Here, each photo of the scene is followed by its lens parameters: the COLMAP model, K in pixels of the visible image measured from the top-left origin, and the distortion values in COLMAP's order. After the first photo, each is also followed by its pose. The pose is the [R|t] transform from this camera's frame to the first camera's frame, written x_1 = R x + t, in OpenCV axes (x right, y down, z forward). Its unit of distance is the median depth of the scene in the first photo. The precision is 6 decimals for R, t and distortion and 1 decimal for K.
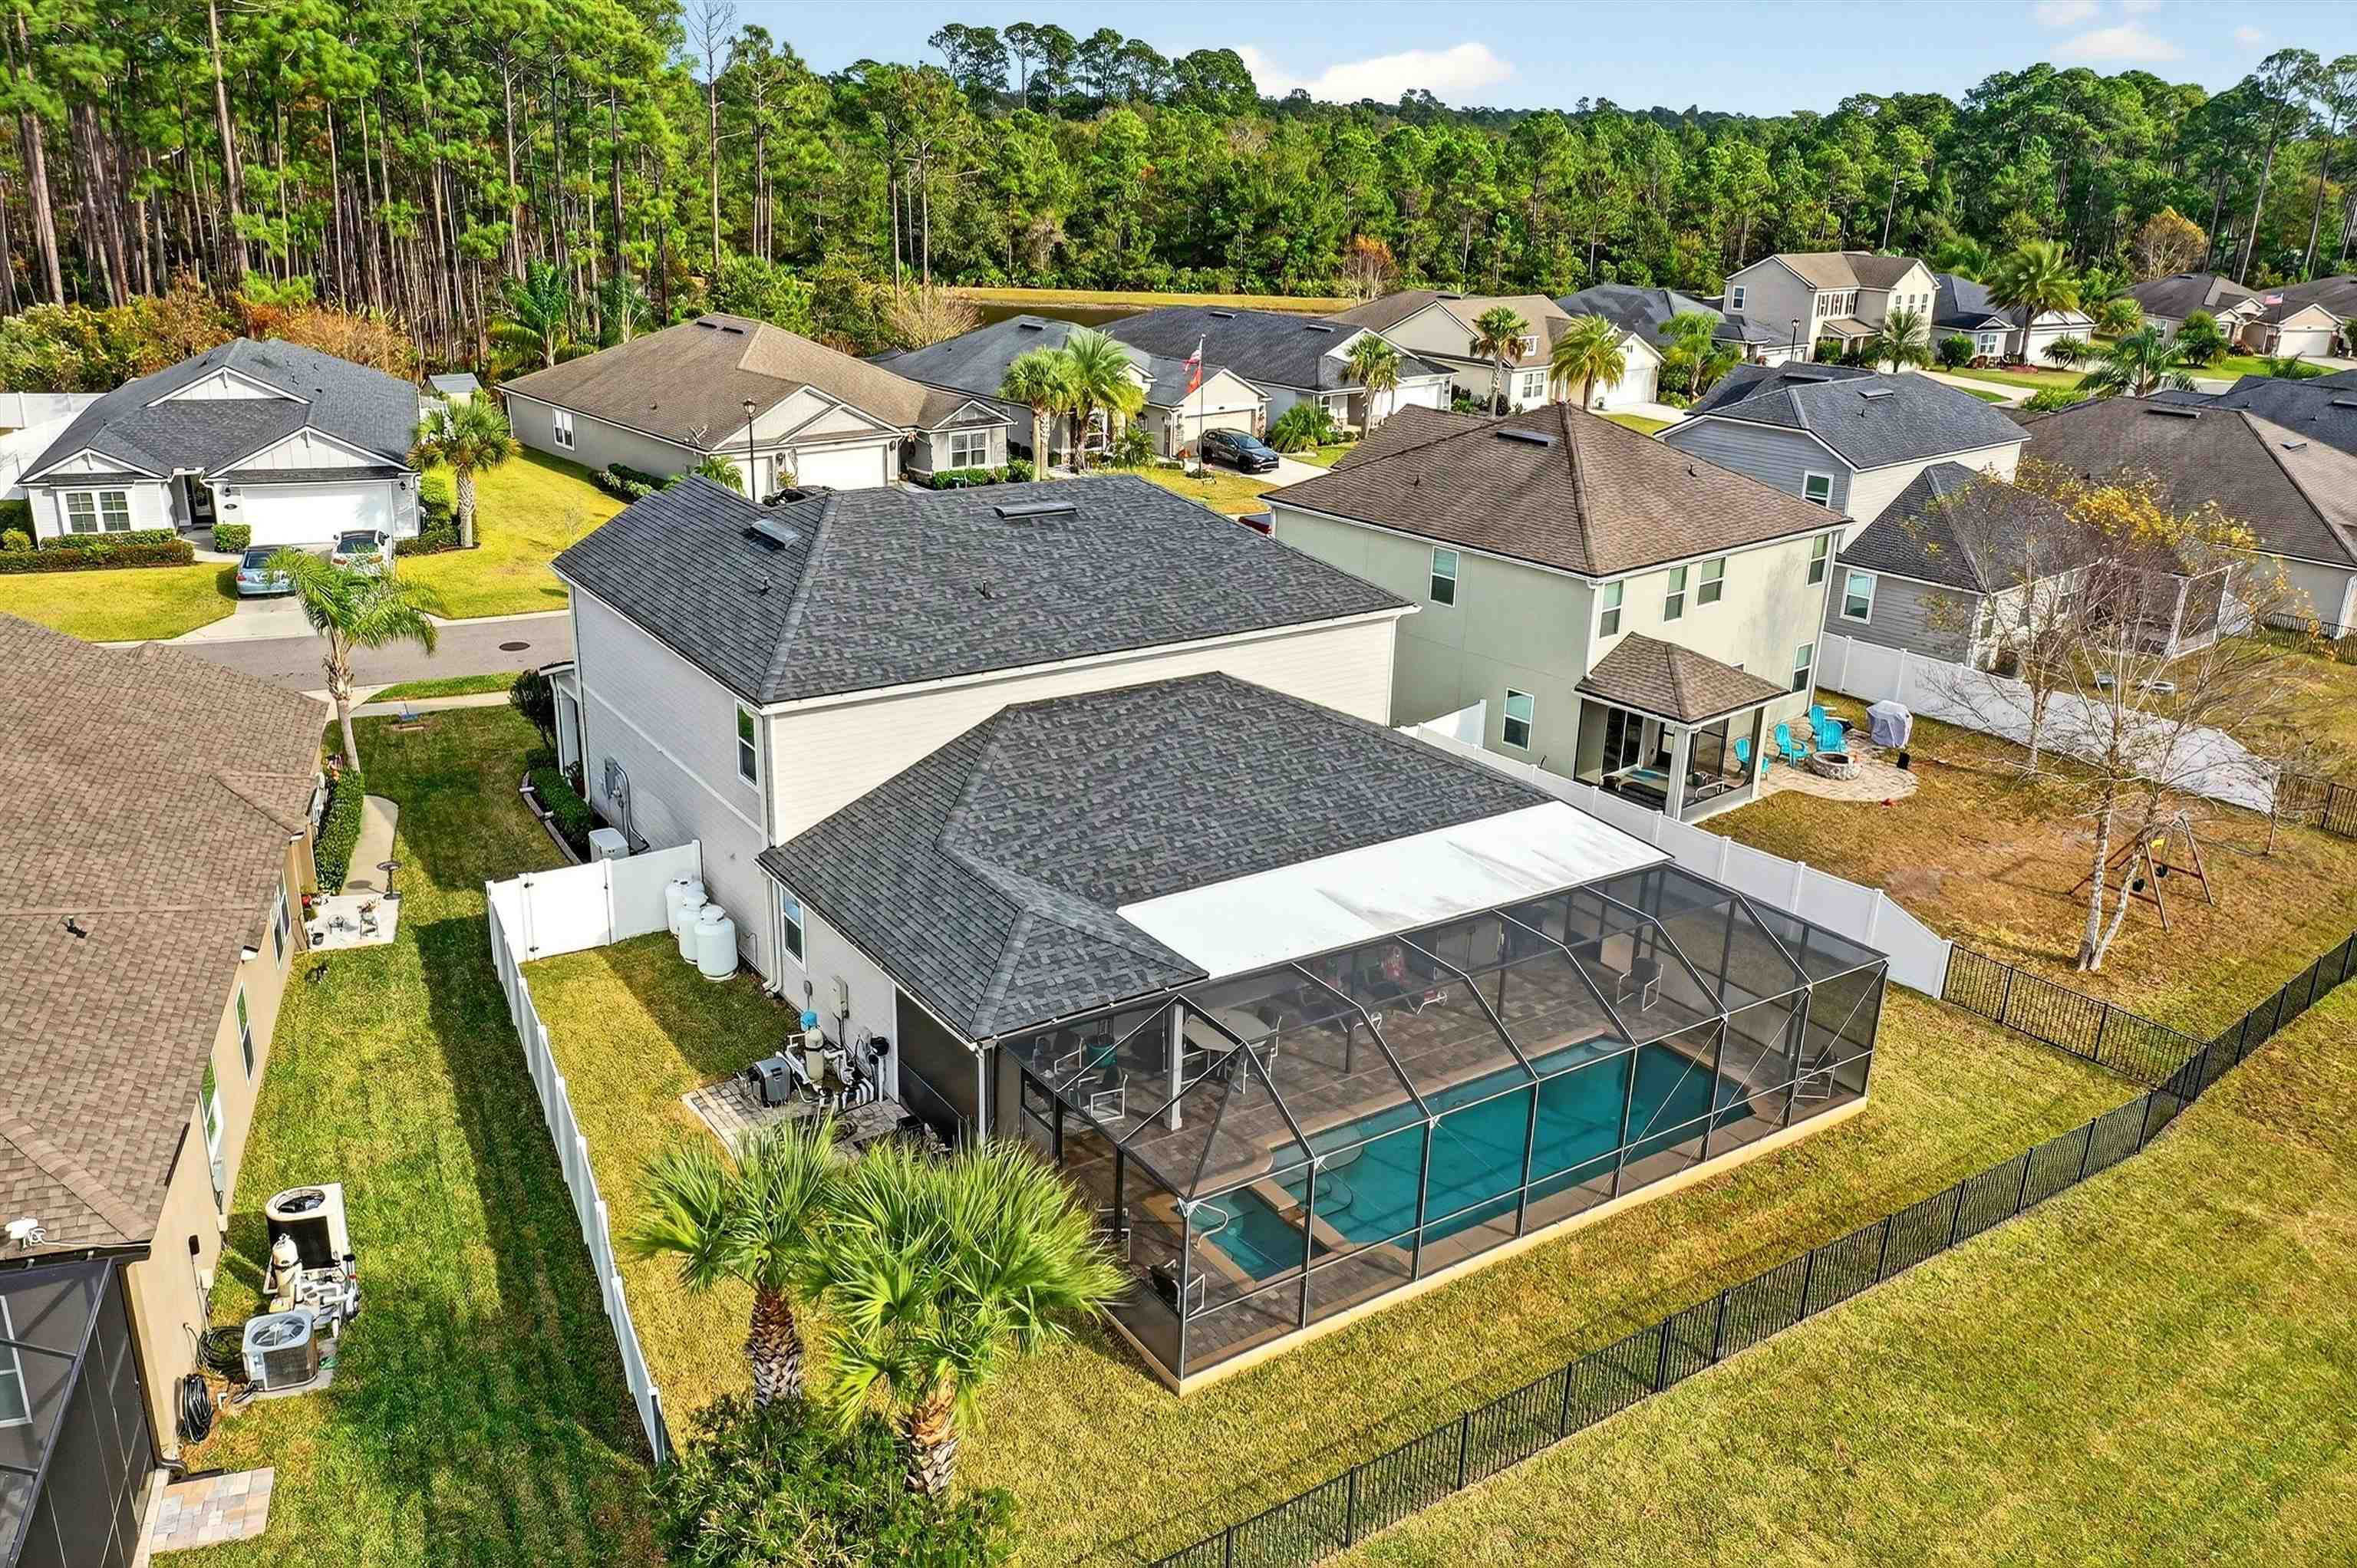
lens RADIAL K [[1845.6, 0, 1170.8], [0, 1845.6, 788.1], [0, 0, 1]] dist [-0.003825, -0.002405]
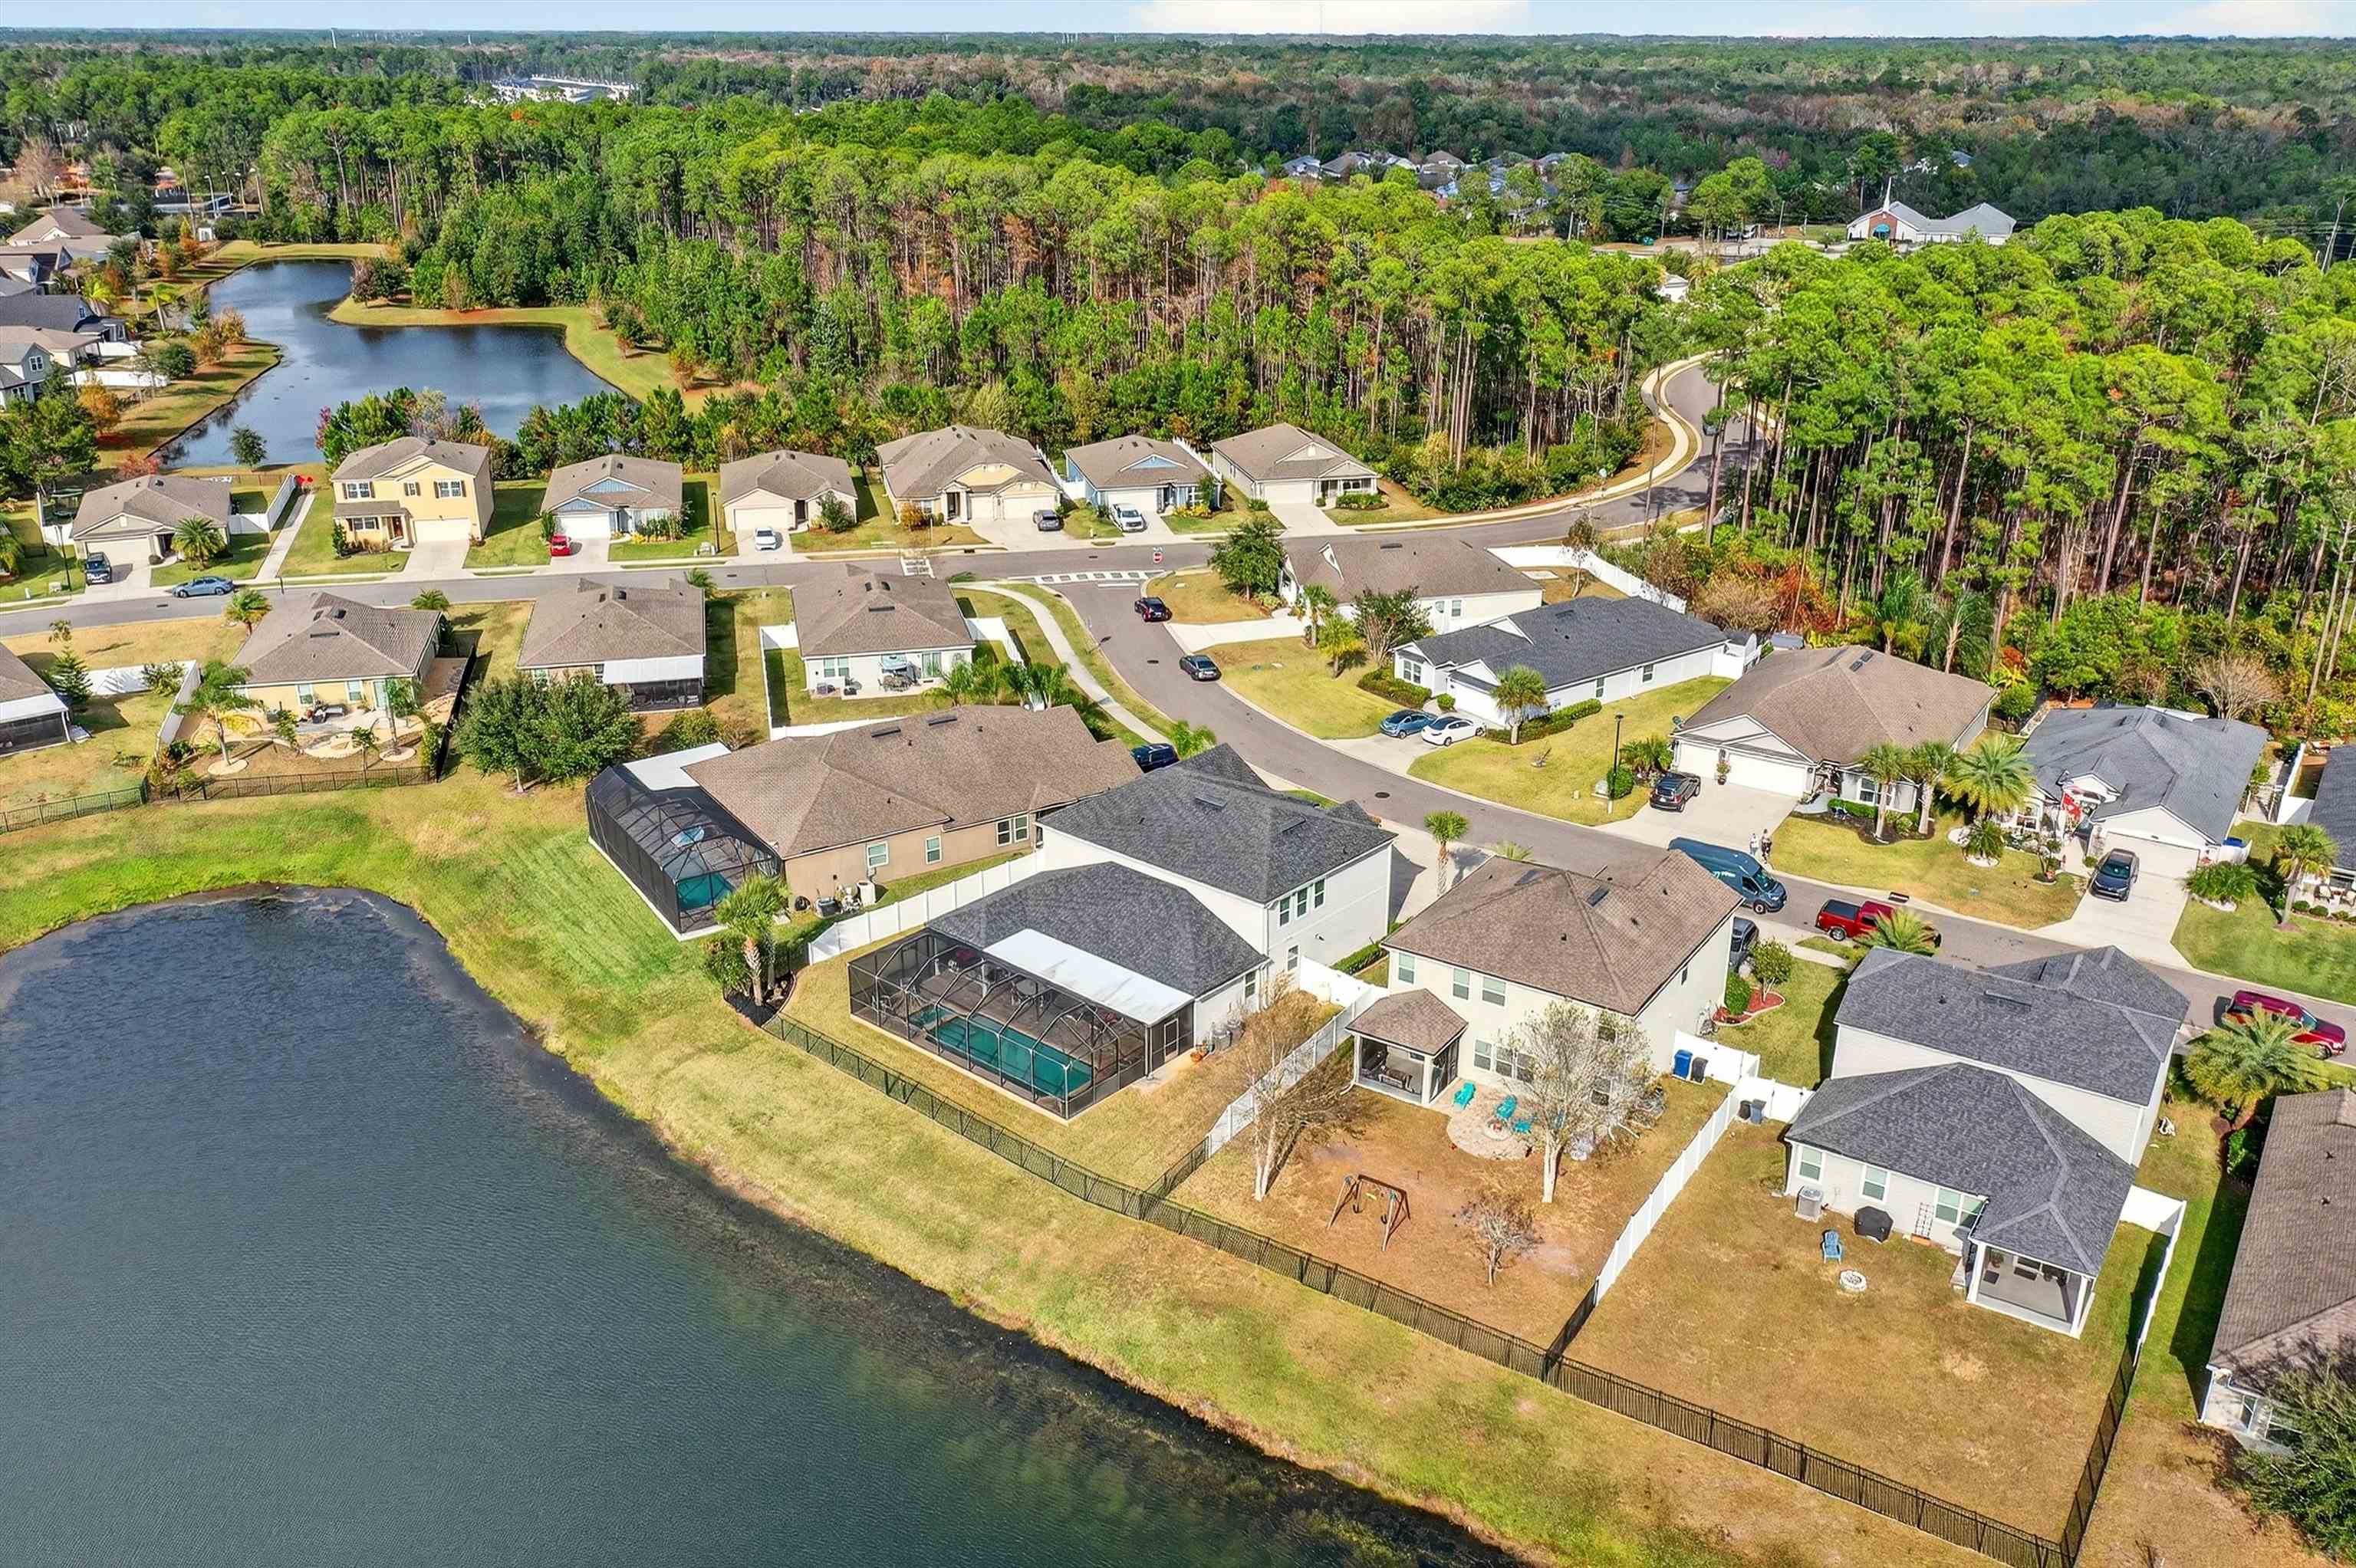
lens RADIAL K [[1844.7, 0, 1170.3], [0, 1844.7, 788.1], [0, 0, 1]] dist [-0.003825, -0.002405]
pose [[0.243159, 0.329424, -0.912334, 0.989324], [-0.320446, 0.915037, 0.244993, -0.350086], [0.915526, 0.232782, 0.328062, 0.084214]]
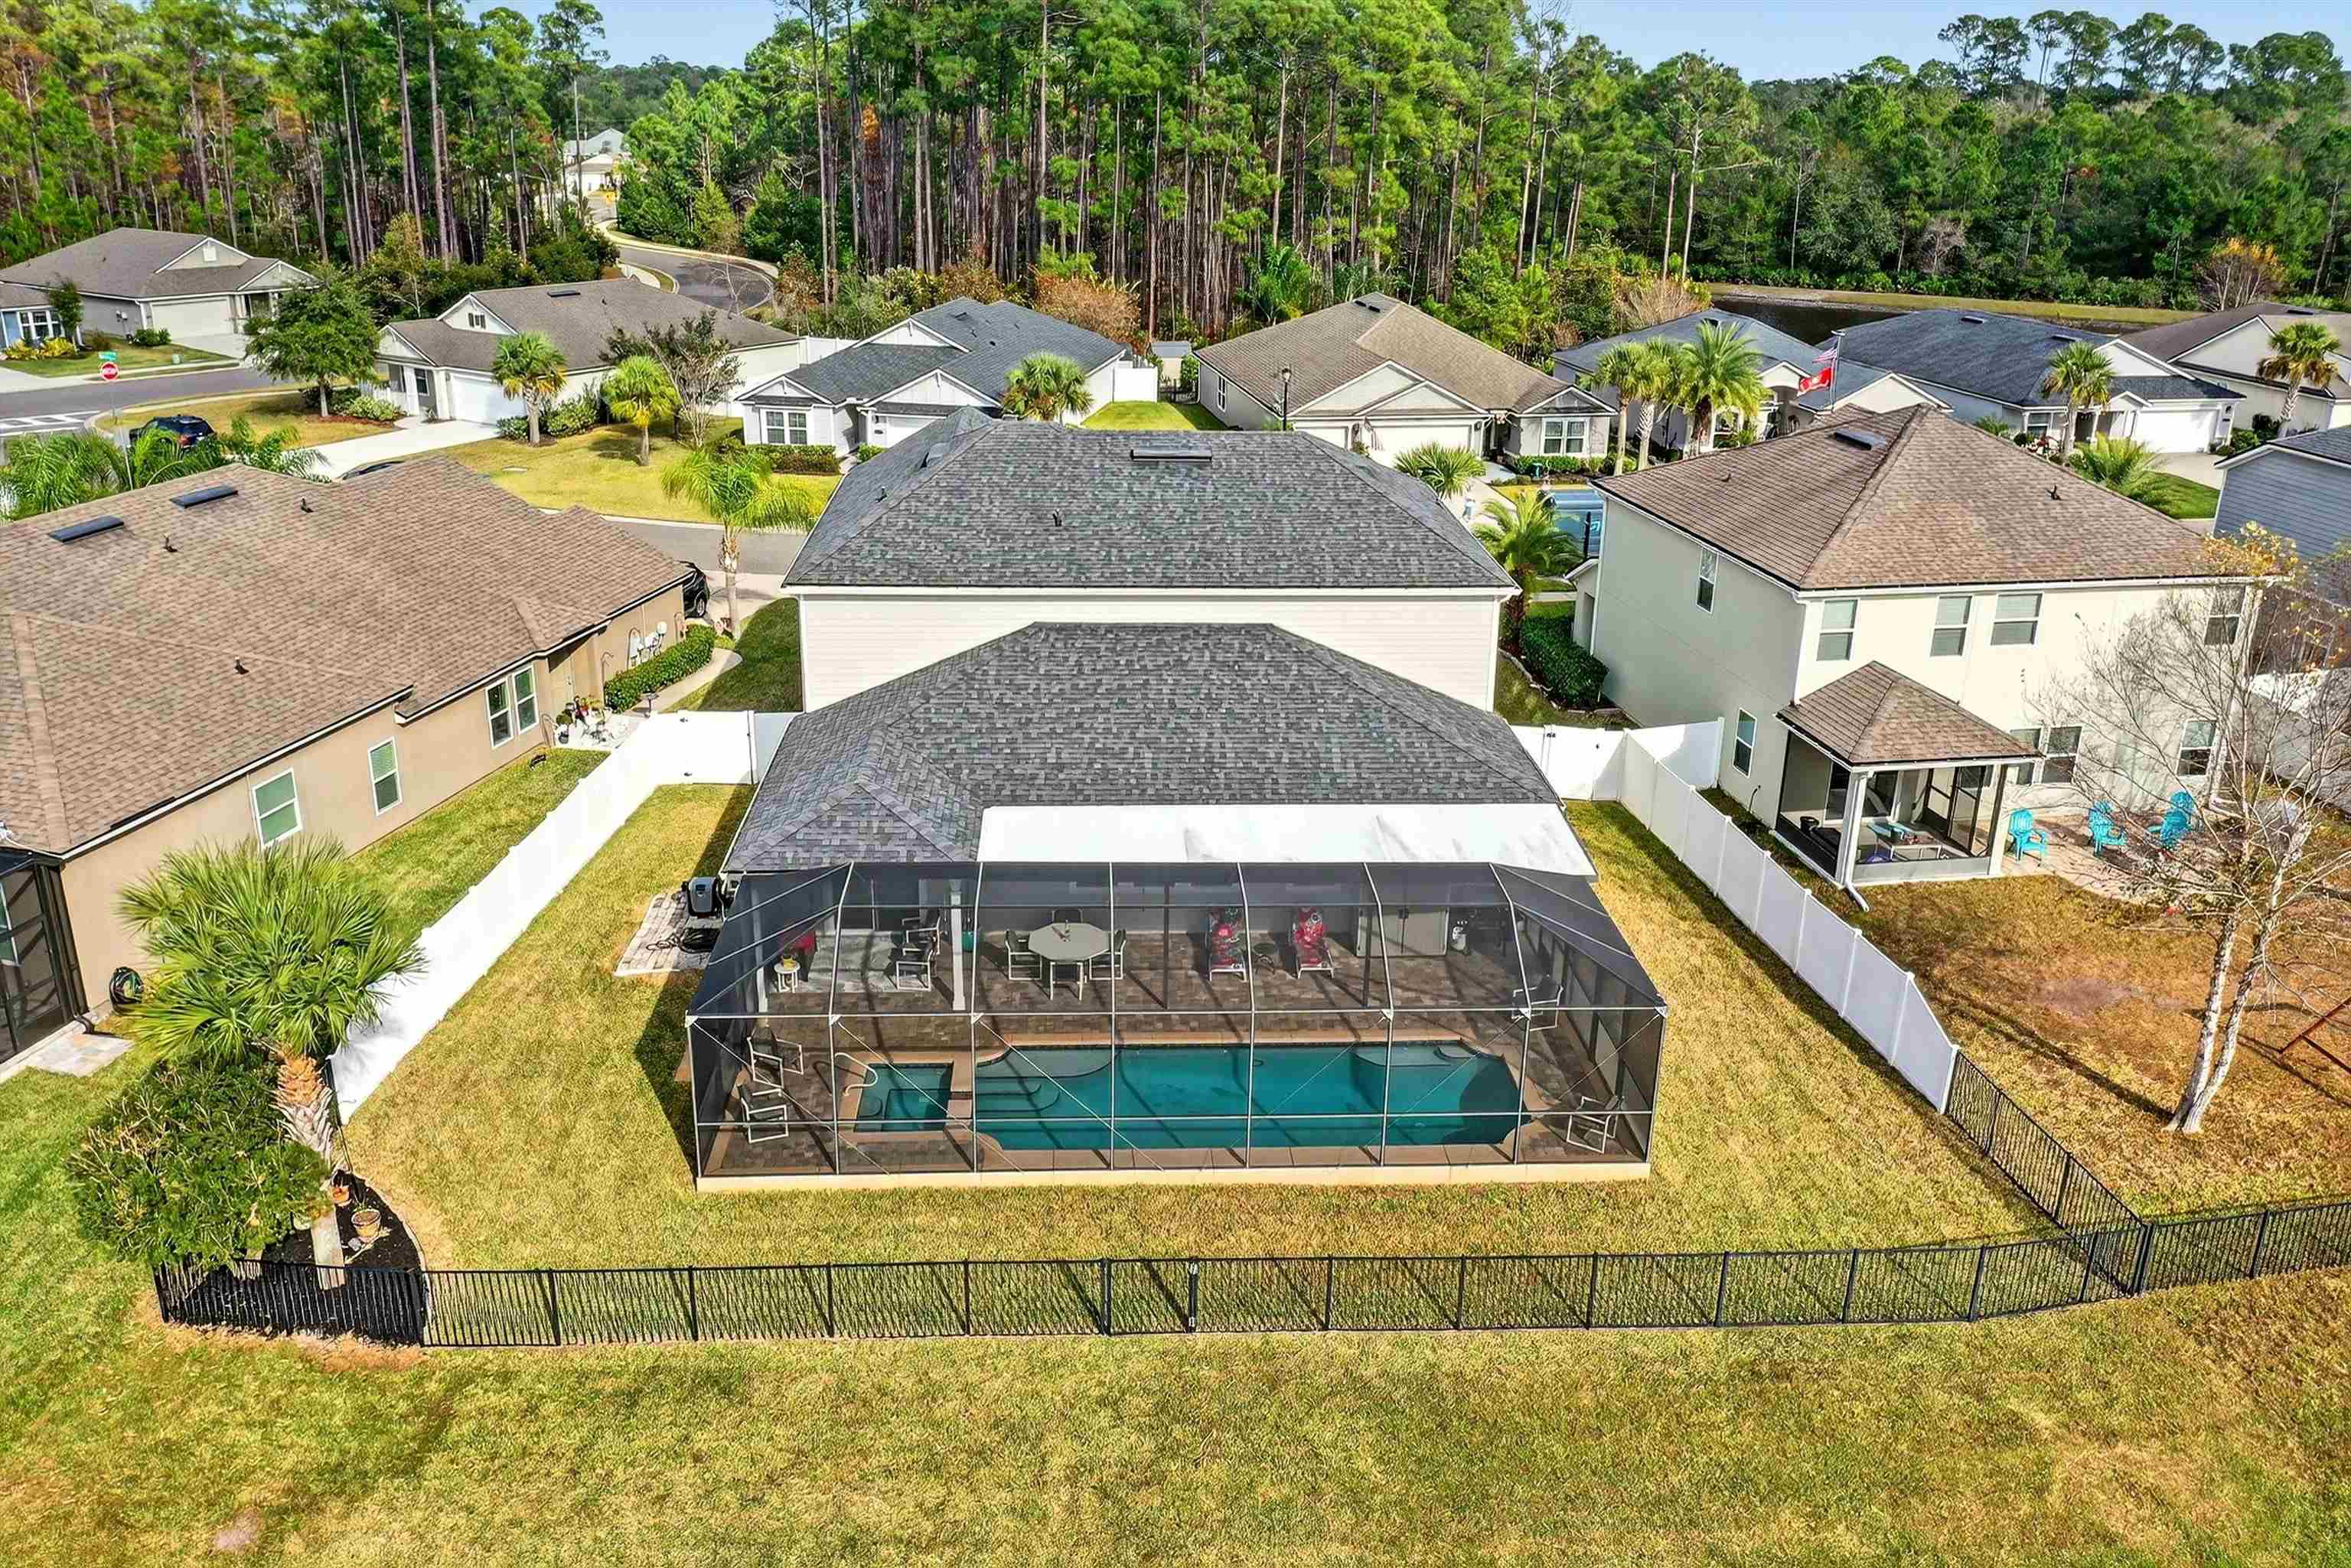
lens RADIAL K [[1841.0, 0, 1167.8], [0, 1841.0, 788.1], [0, 0, 1]] dist [-0.003825, -0.002405]
pose [[0.852807, 0.164980, -0.495482, 0.230664], [-0.166194, 0.985199, 0.041993, -0.003428], [0.495076, 0.046534, 0.867603, 0.043814]]
